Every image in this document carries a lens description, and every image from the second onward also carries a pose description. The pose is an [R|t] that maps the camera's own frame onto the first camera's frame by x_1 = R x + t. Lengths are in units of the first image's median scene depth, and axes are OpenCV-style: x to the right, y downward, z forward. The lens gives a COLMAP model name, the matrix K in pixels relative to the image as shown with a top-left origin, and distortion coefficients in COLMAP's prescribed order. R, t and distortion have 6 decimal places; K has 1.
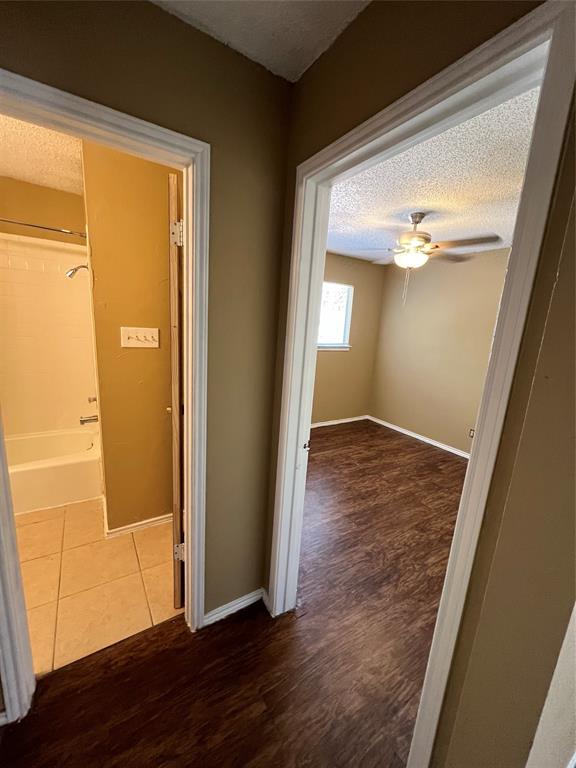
lens RADIAL K [[311.7, 0, 287.3], [0, 311.7, 384.3], [0, 0, 1]] dist [-0.001095, -0.000470]
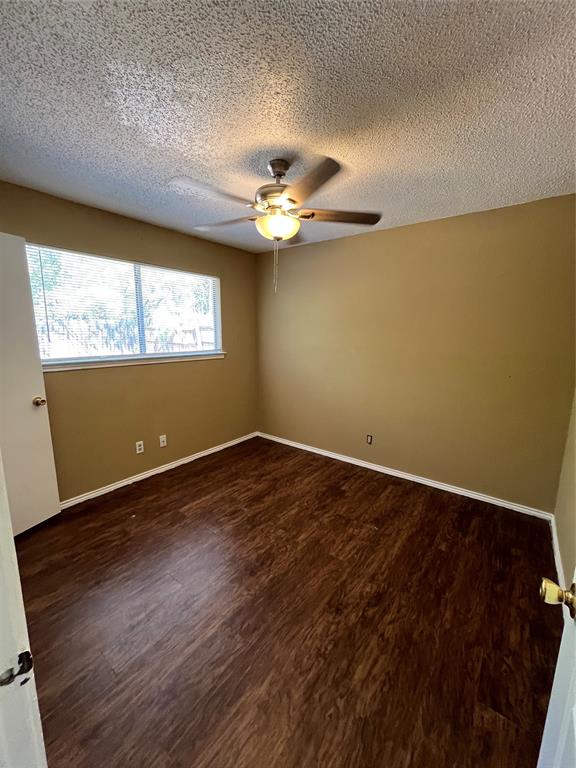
lens RADIAL K [[311.7, 0, 287.4], [0, 311.7, 384.0], [0, 0, 1]] dist [-0.001095, -0.000470]
pose [[0.938424, -0.111144, 0.327119, 0.107801], [0.117709, 0.993048, -0.000276, -0.028778], [-0.324814, 0.038764, 0.944983, 0.247597]]
